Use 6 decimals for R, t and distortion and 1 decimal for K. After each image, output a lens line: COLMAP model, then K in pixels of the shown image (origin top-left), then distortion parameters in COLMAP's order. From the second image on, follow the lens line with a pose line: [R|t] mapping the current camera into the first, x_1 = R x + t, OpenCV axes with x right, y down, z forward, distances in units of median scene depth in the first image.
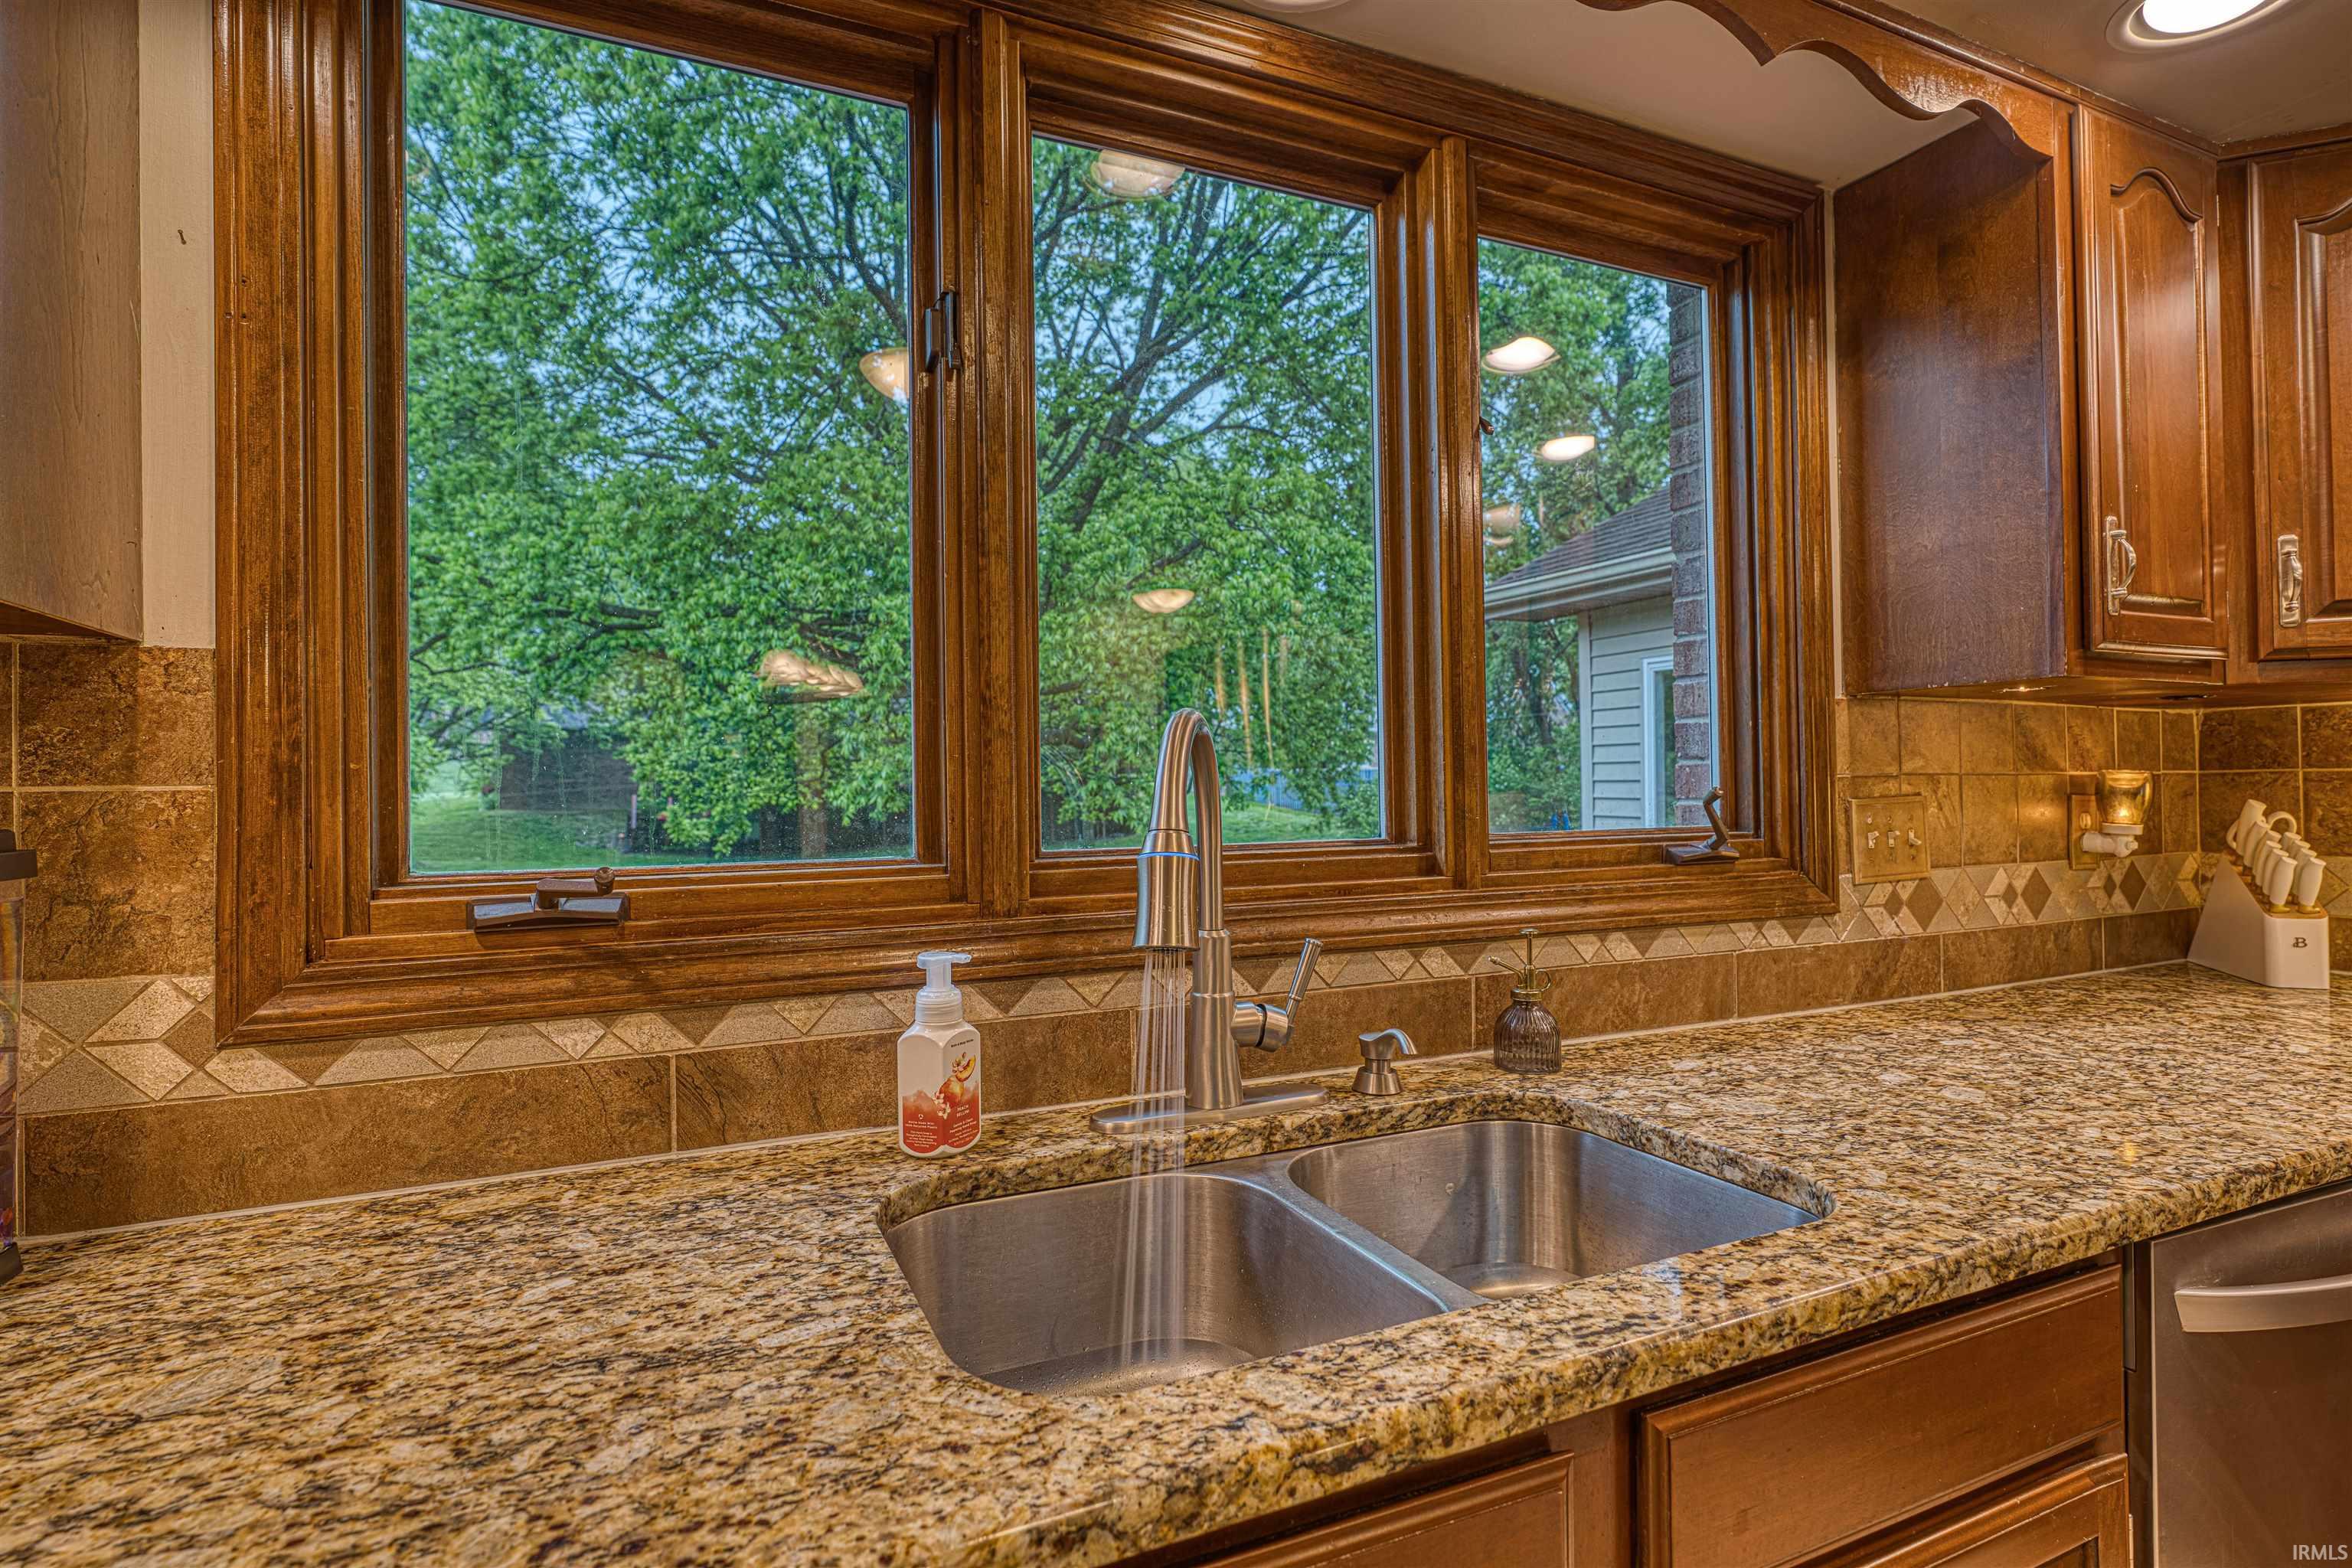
lens RADIAL K [[1148.6, 0, 1174.9], [0, 1148.6, 779.1], [0, 0, 1]] dist [-0.004521, 0.001582]
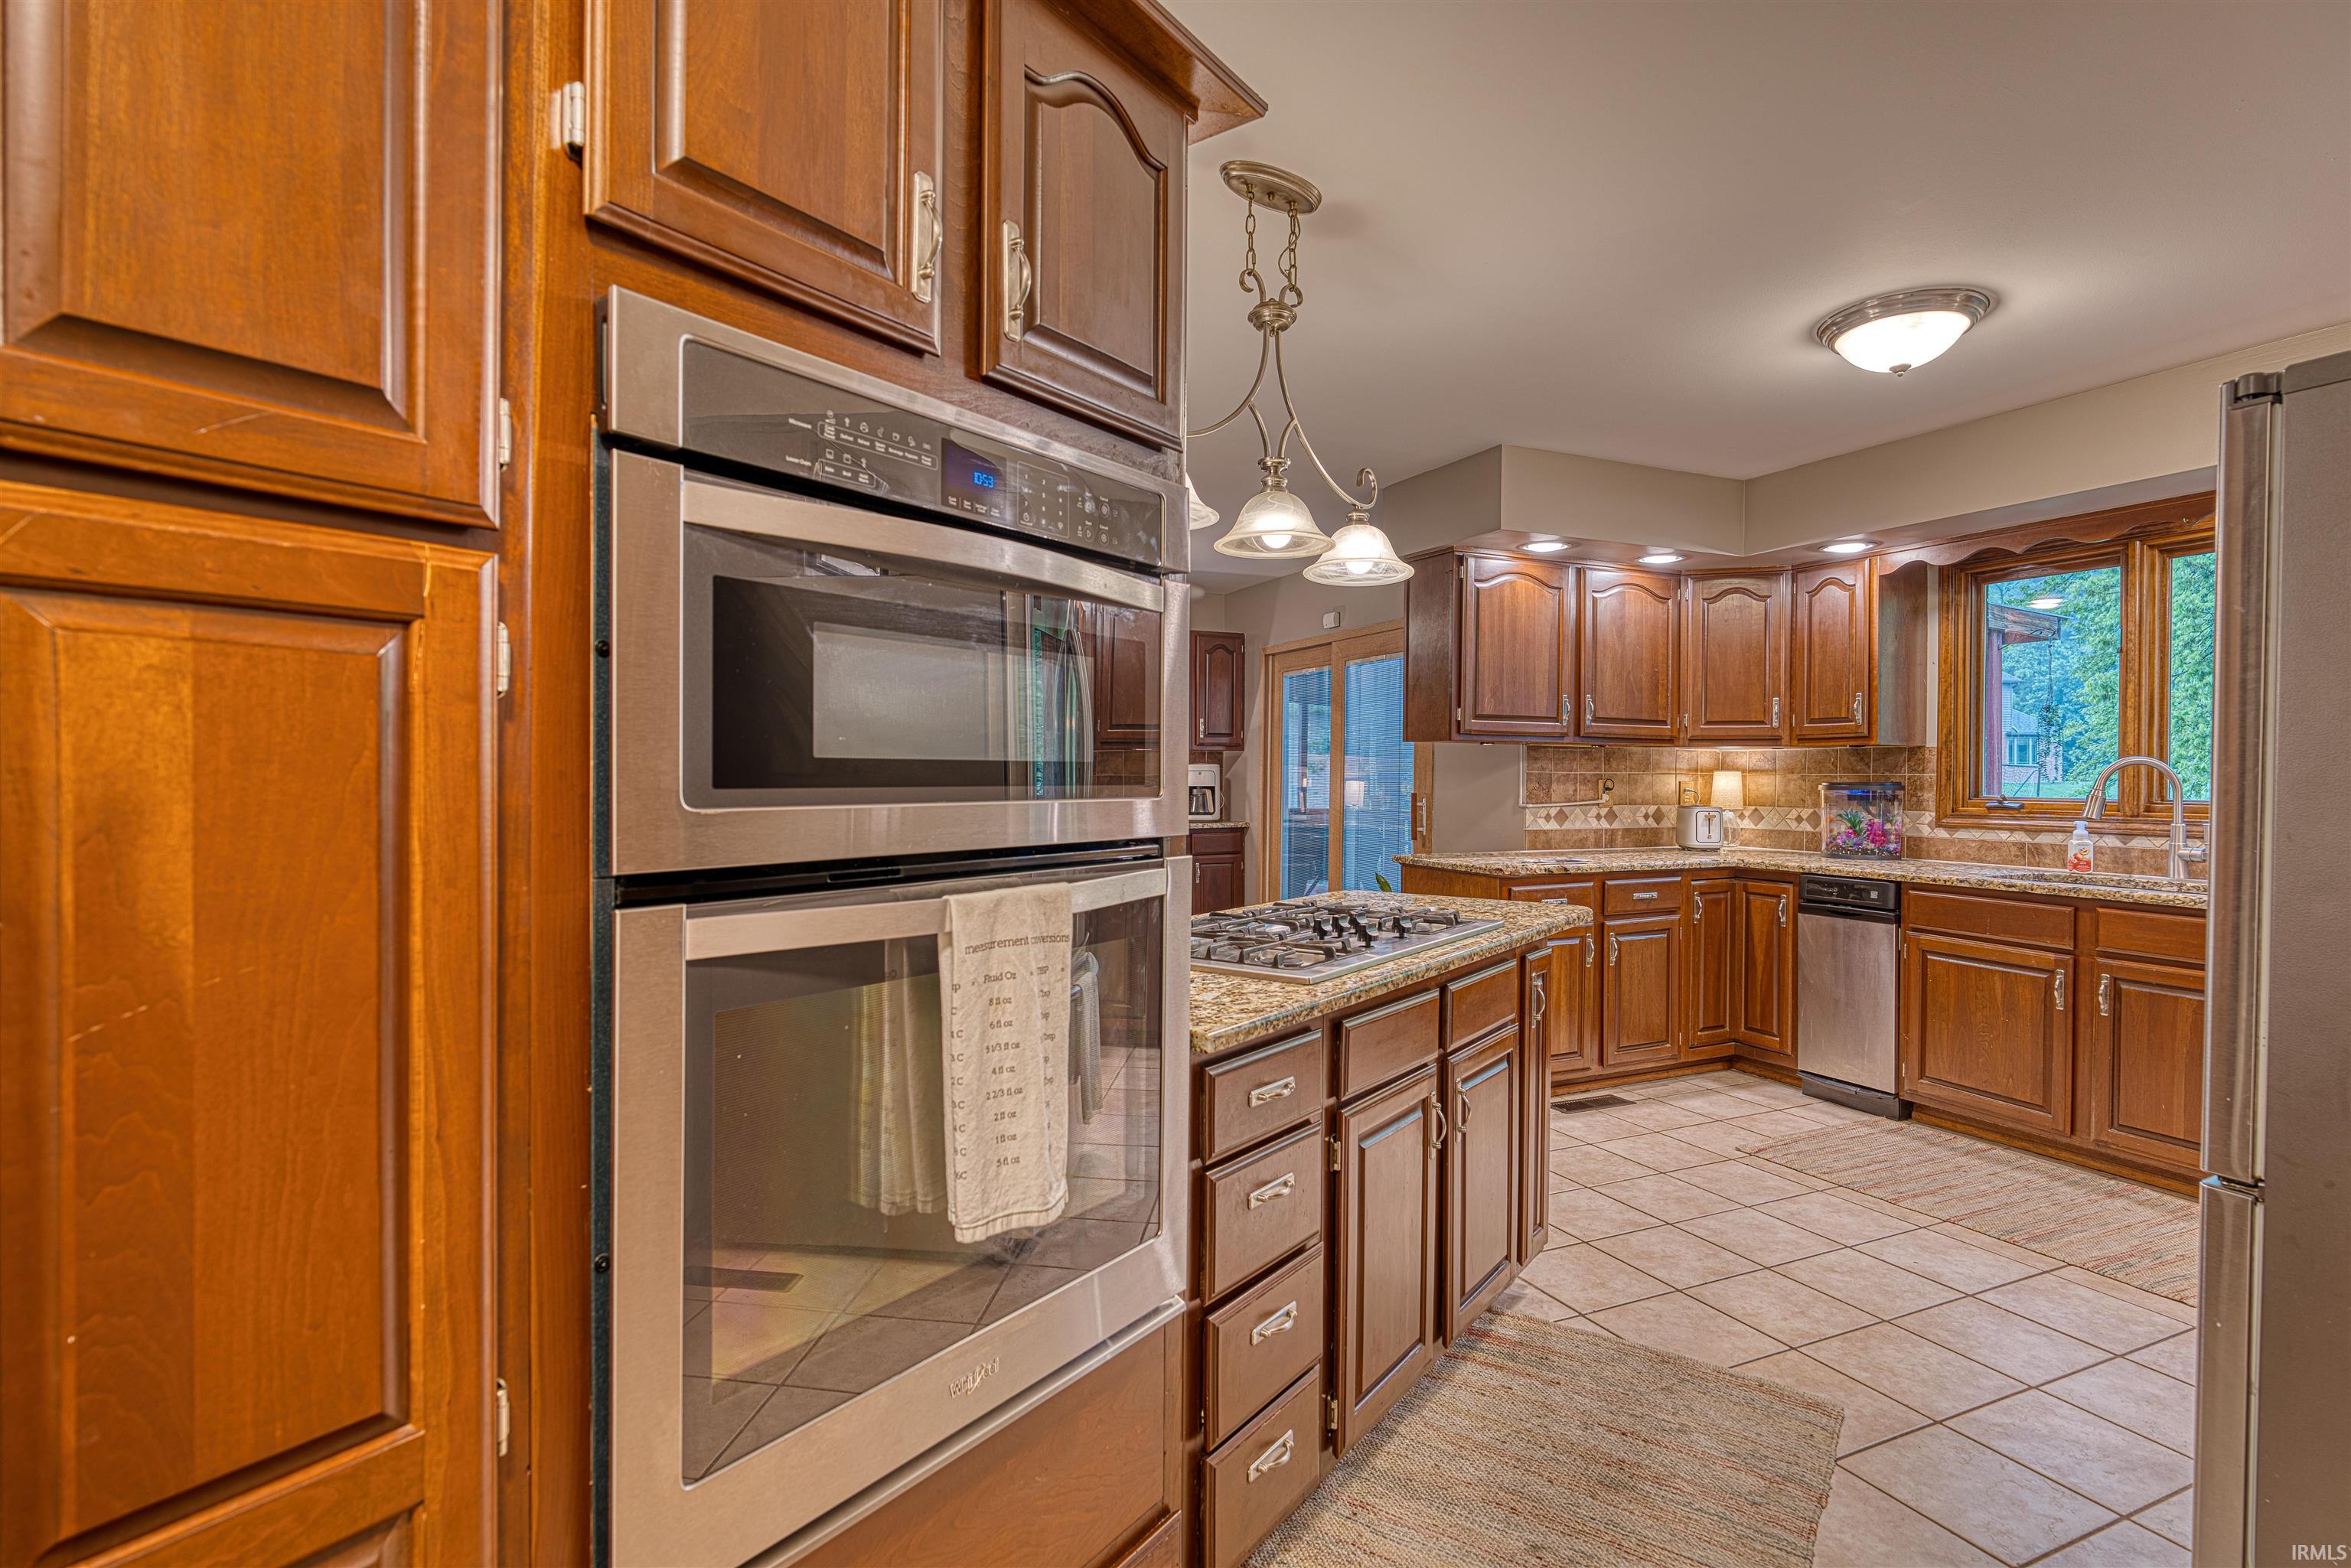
lens RADIAL K [[1148.0, 0, 1174.4], [0, 1148.0, 779.1], [0, 0, 1]] dist [-0.004521, 0.001582]
pose [[0.001142, 0.019167, -0.999816, 3.993901], [0.001609, 0.999815, 0.019169, -0.071946], [0.999998, -0.001630, 0.001111, -2.231610]]
